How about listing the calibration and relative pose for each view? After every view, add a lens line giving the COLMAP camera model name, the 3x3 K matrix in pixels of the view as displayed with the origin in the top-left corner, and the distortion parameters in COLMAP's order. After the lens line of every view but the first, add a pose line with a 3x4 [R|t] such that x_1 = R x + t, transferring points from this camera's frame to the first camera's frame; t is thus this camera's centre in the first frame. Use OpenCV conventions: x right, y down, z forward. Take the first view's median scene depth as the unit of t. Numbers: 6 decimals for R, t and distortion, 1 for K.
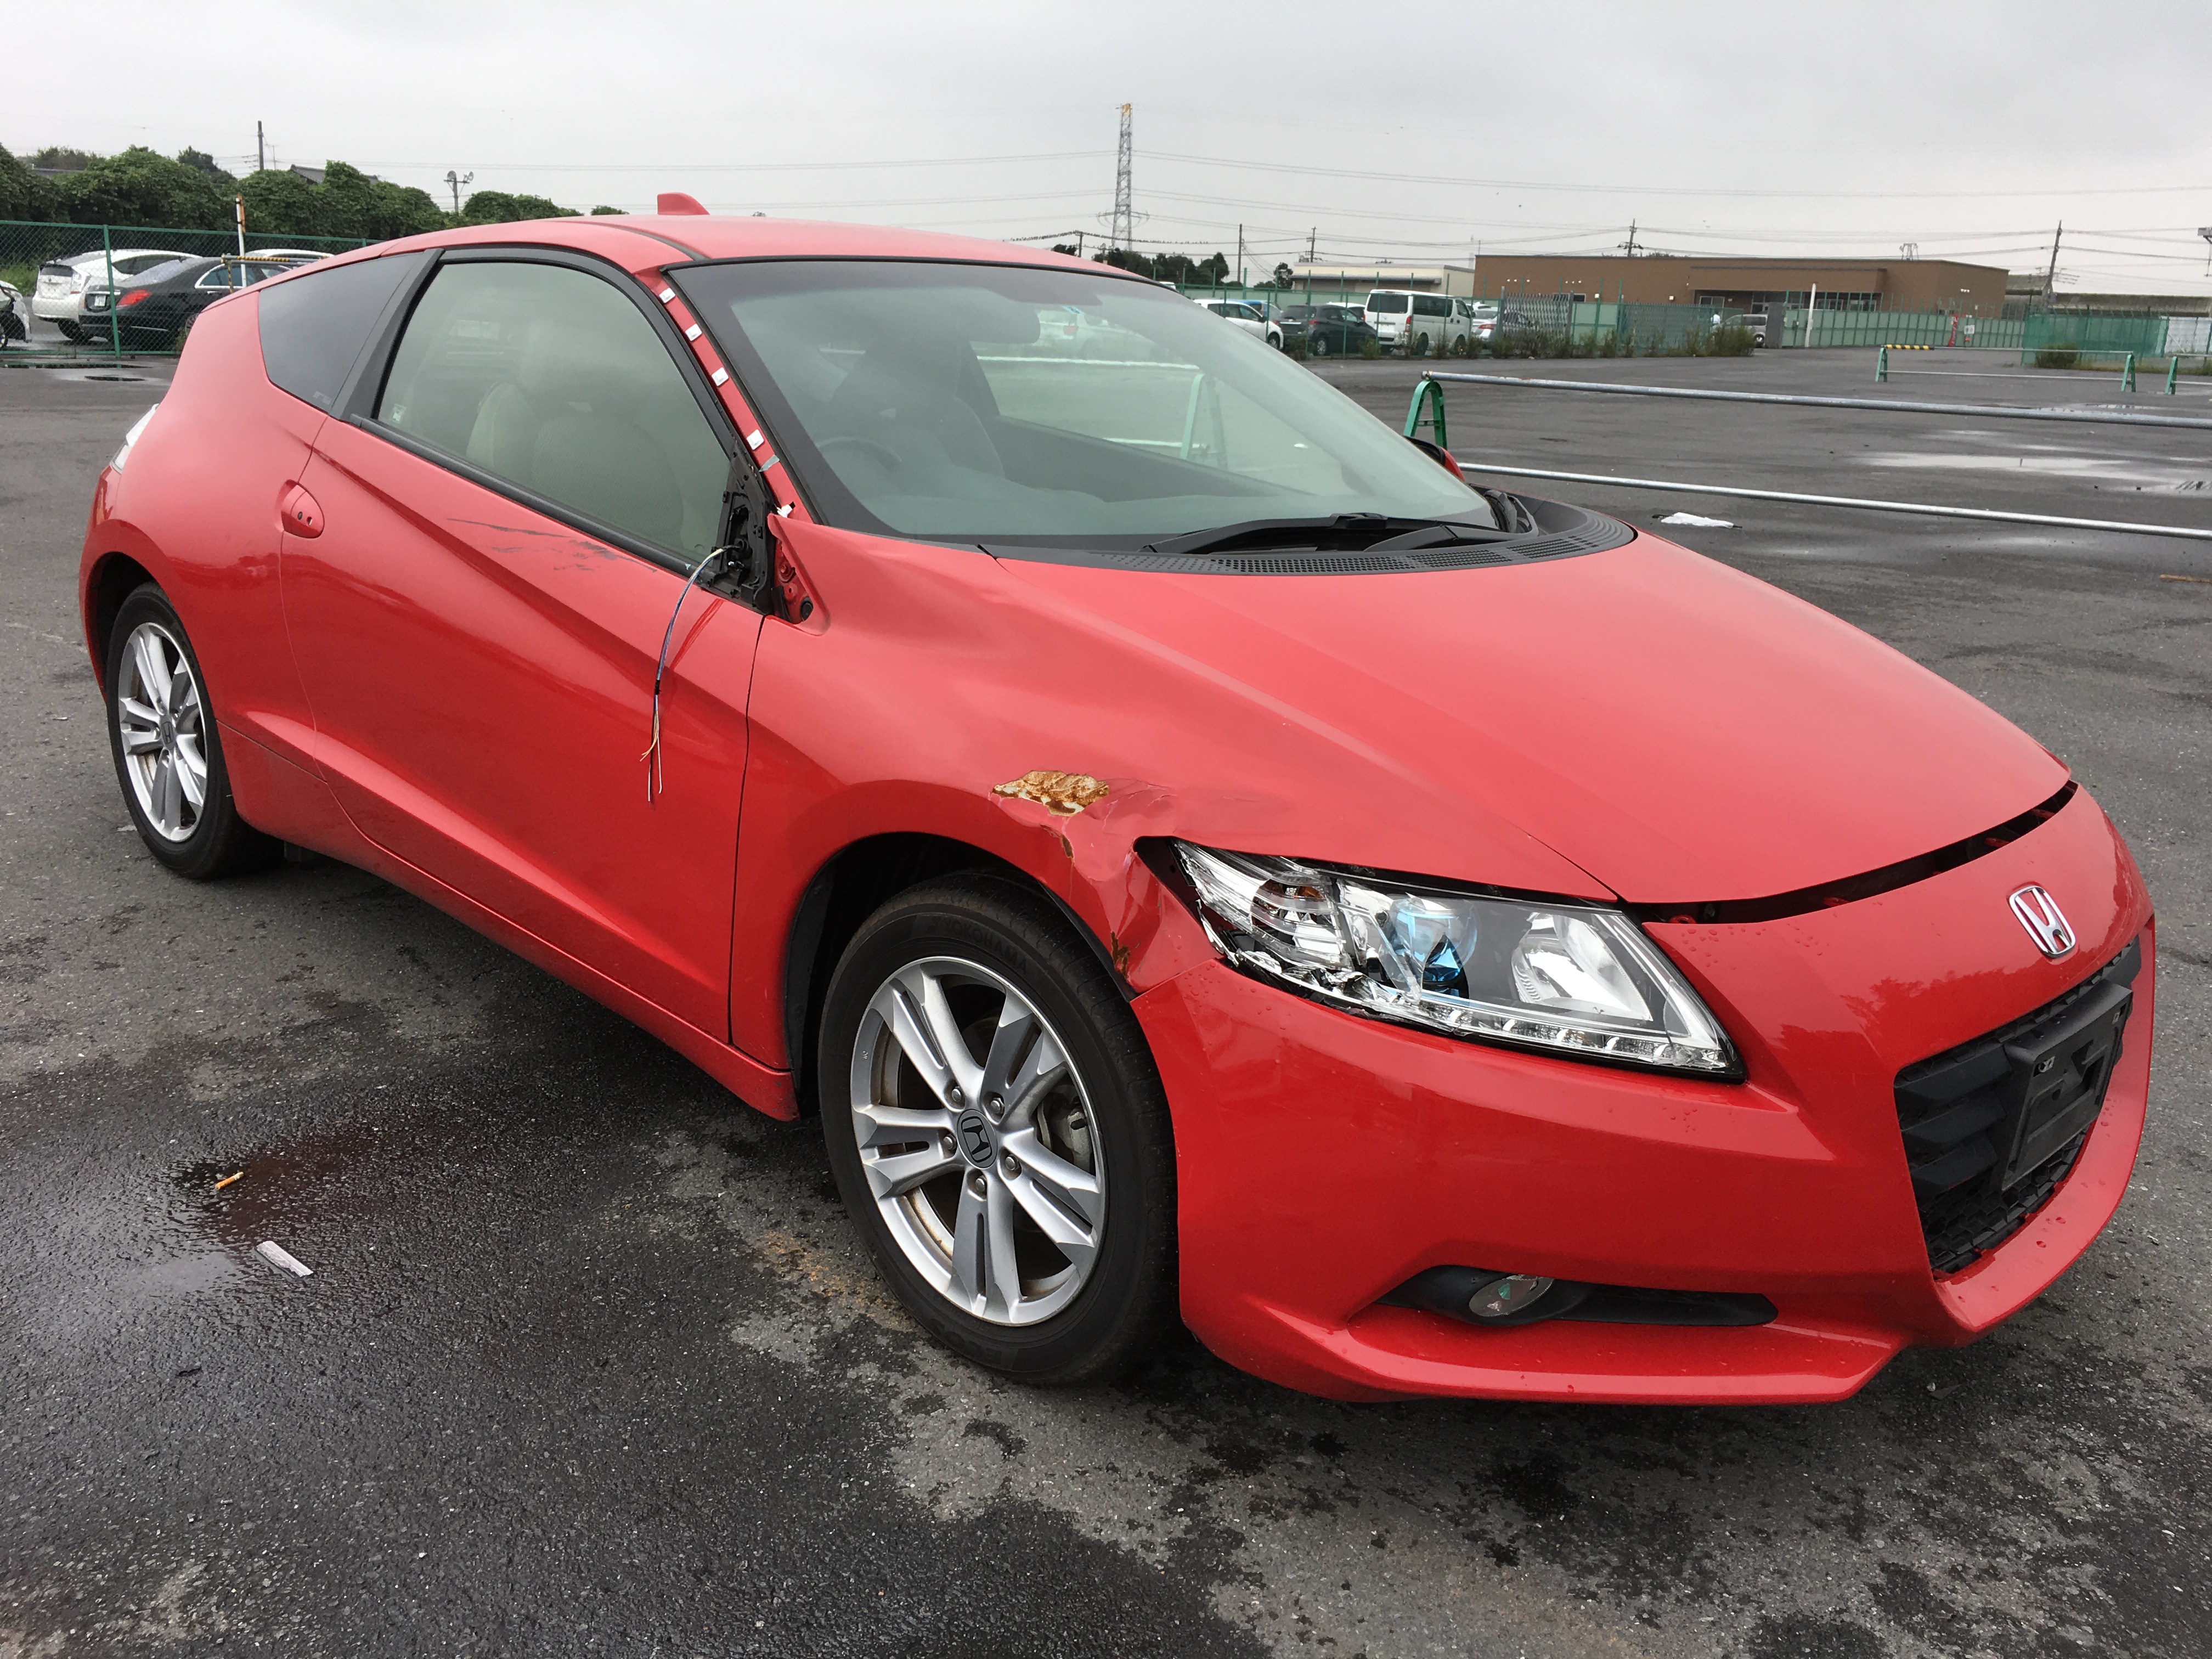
lens RADIAL K [[1882.3, 0, 1102.7], [0, 1882.3, 817.7], [0, 0, 1]] dist [0.089522, -0.125370]
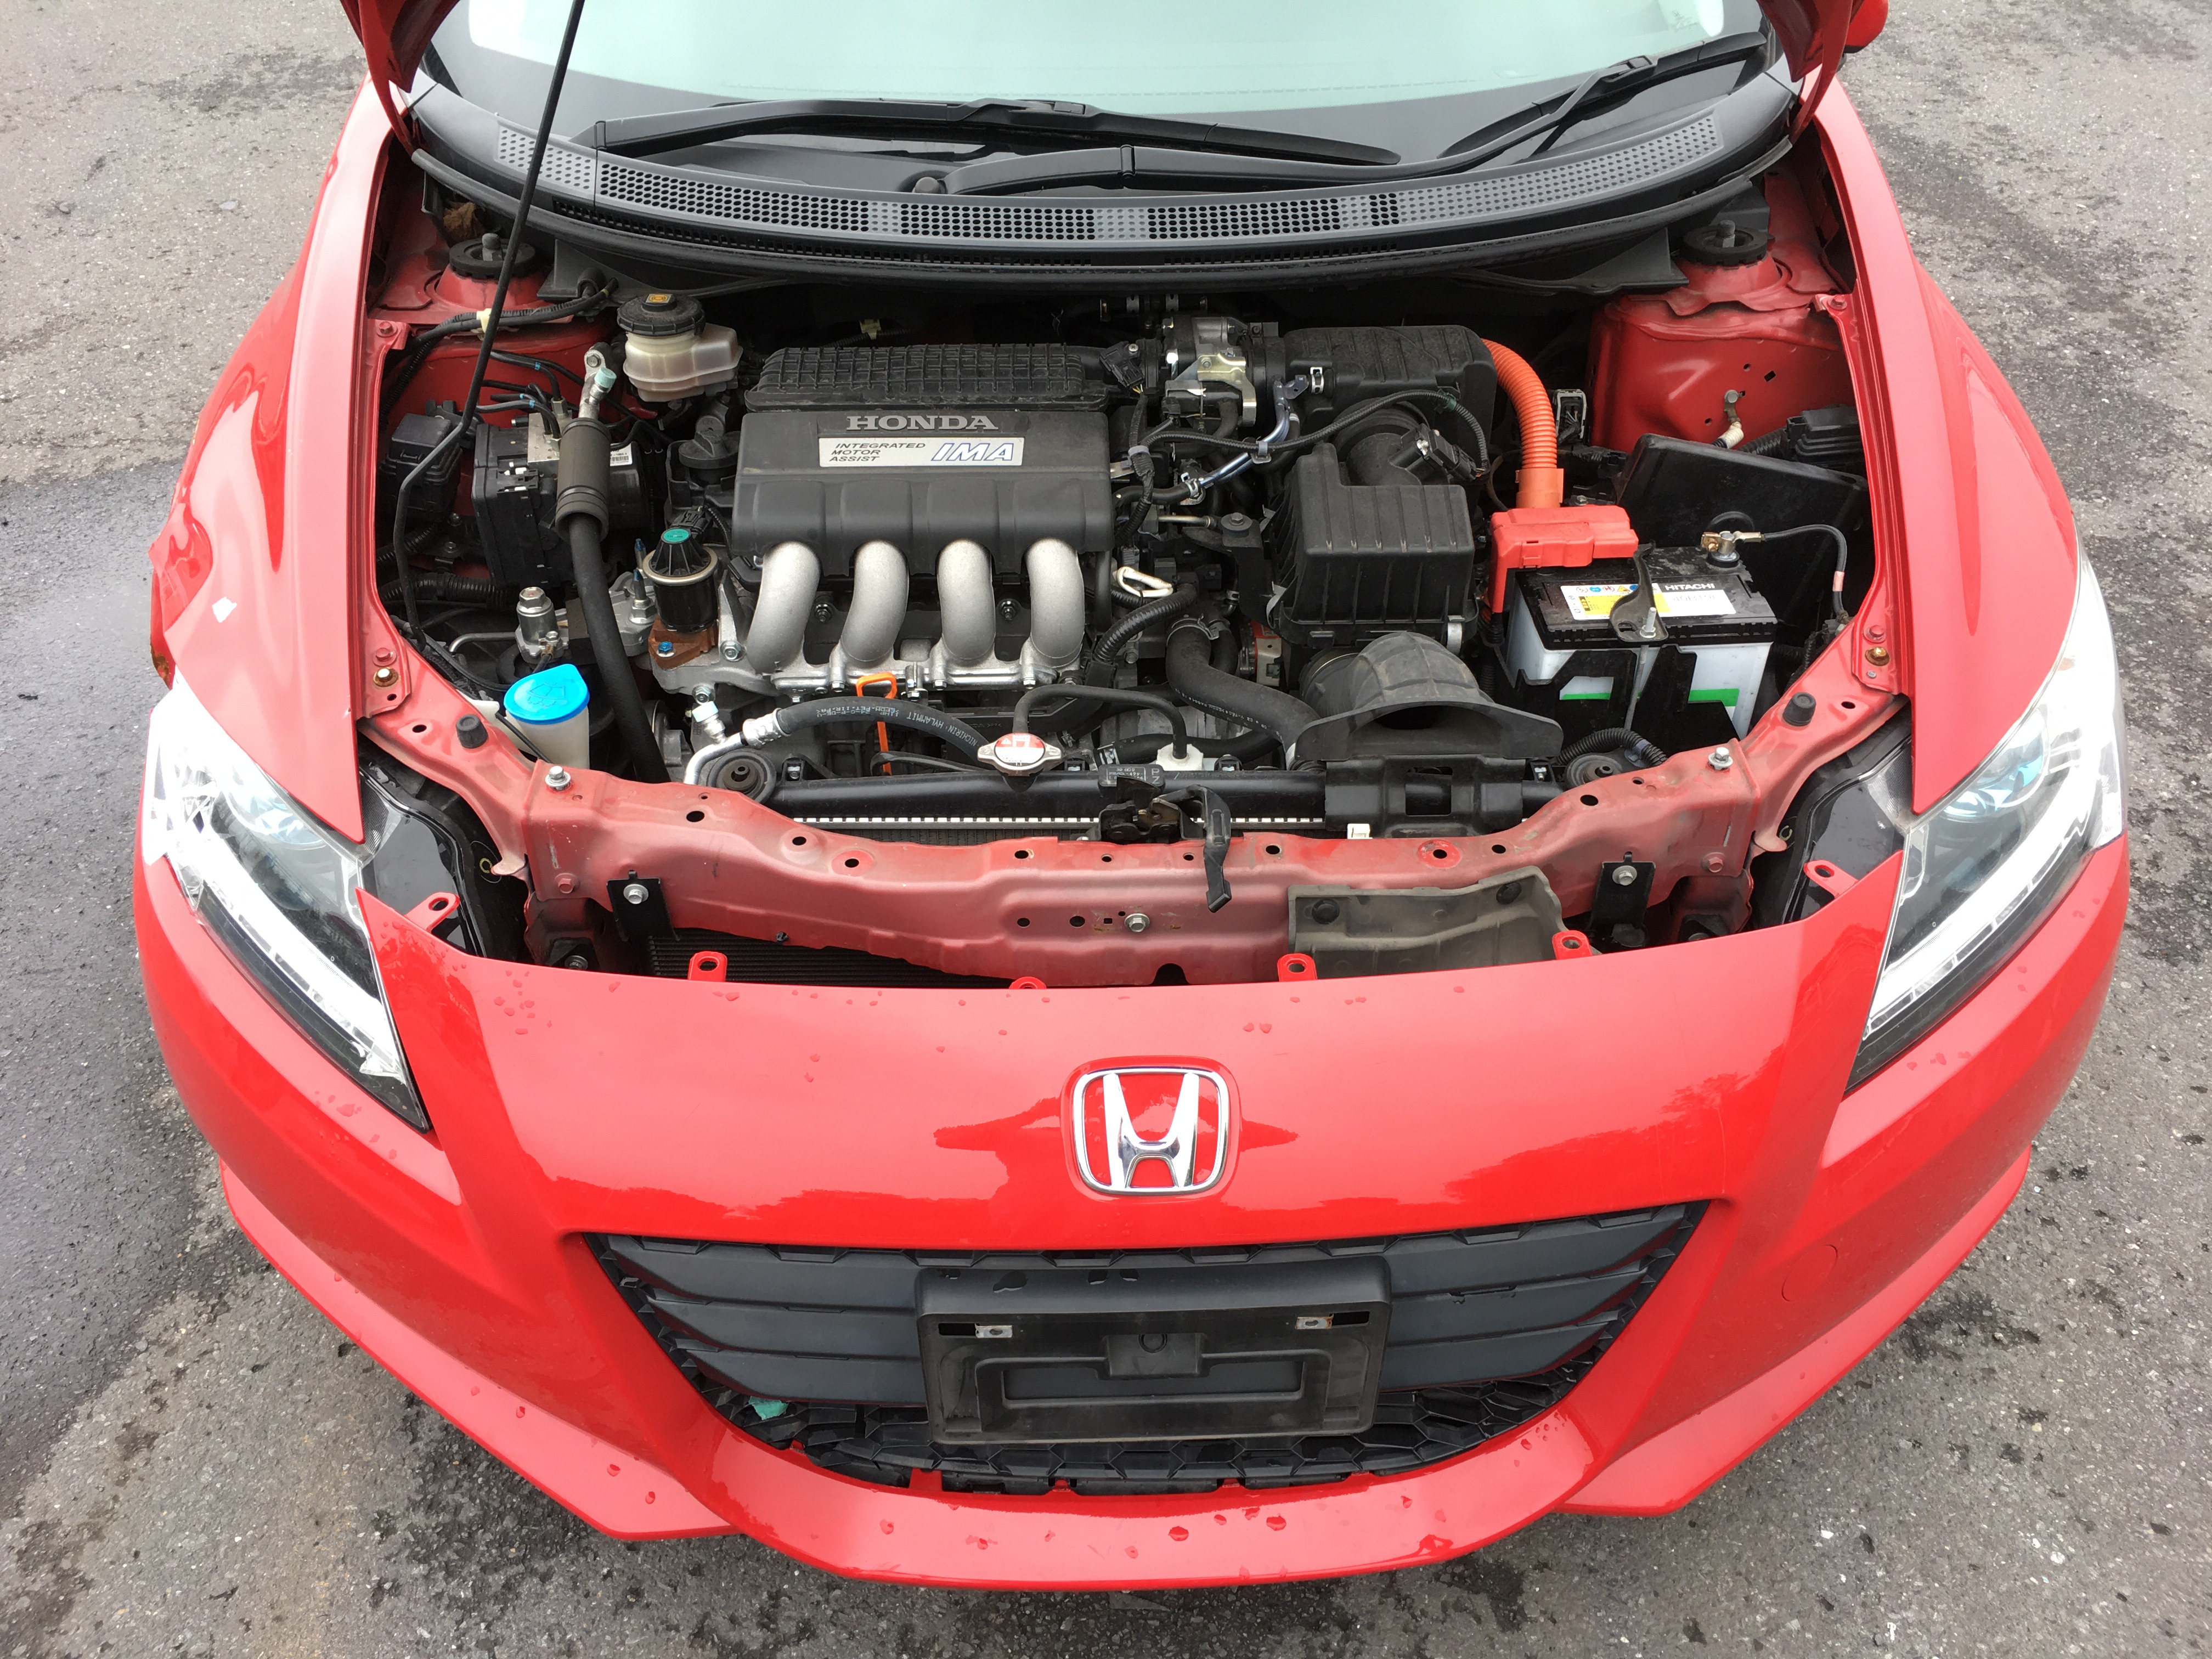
lens RADIAL K [[1882.3, 0, 1102.7], [0, 1882.3, 817.7], [0, 0, 1]] dist [0.089522, -0.125370]
pose [[0.723707, 0.393110, -0.567198, 0.657660], [-0.151119, 0.892224, 0.425559, -0.234555], [0.673359, -0.222265, 0.705114, 0.514455]]
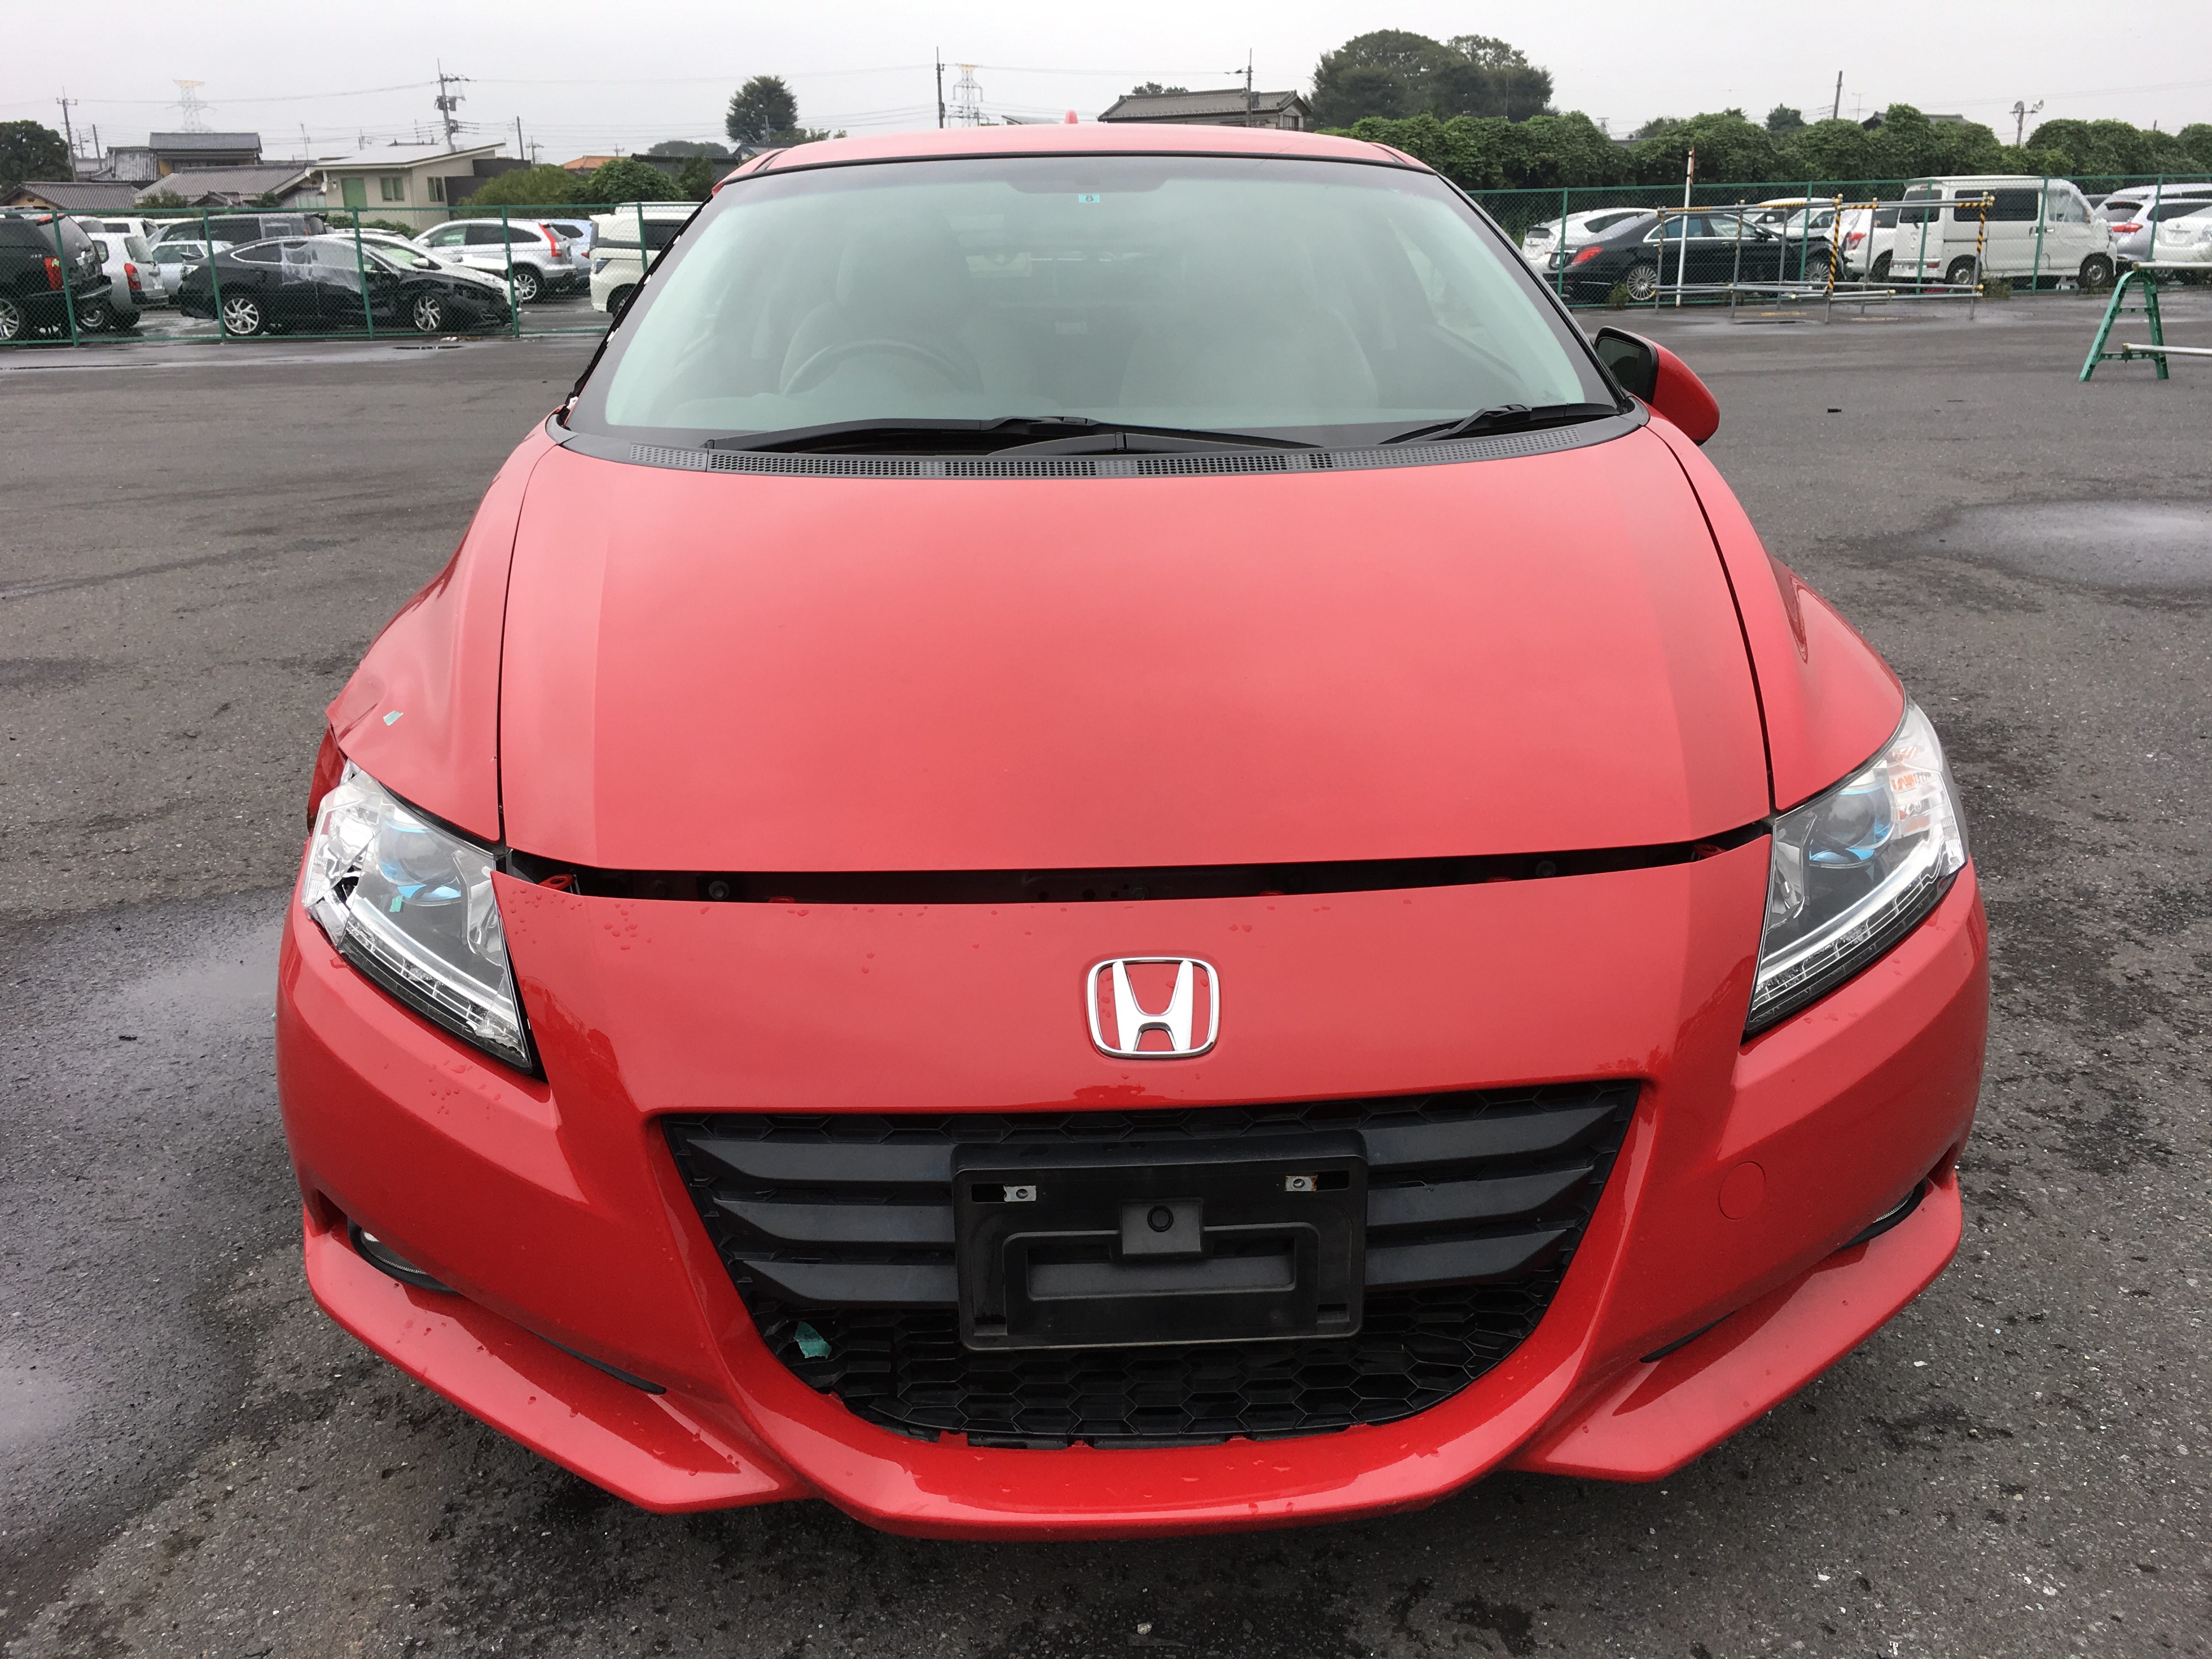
lens RADIAL K [[1882.3, 0, 1102.7], [0, 1882.3, 817.7], [0, 0, 1]] dist [0.089522, -0.125370]
pose [[0.727018, 0.153737, -0.669186, 0.788559], [-0.136808, 0.987503, 0.078234, -0.054780], [0.672851, 0.034673, 0.738965, 0.409634]]
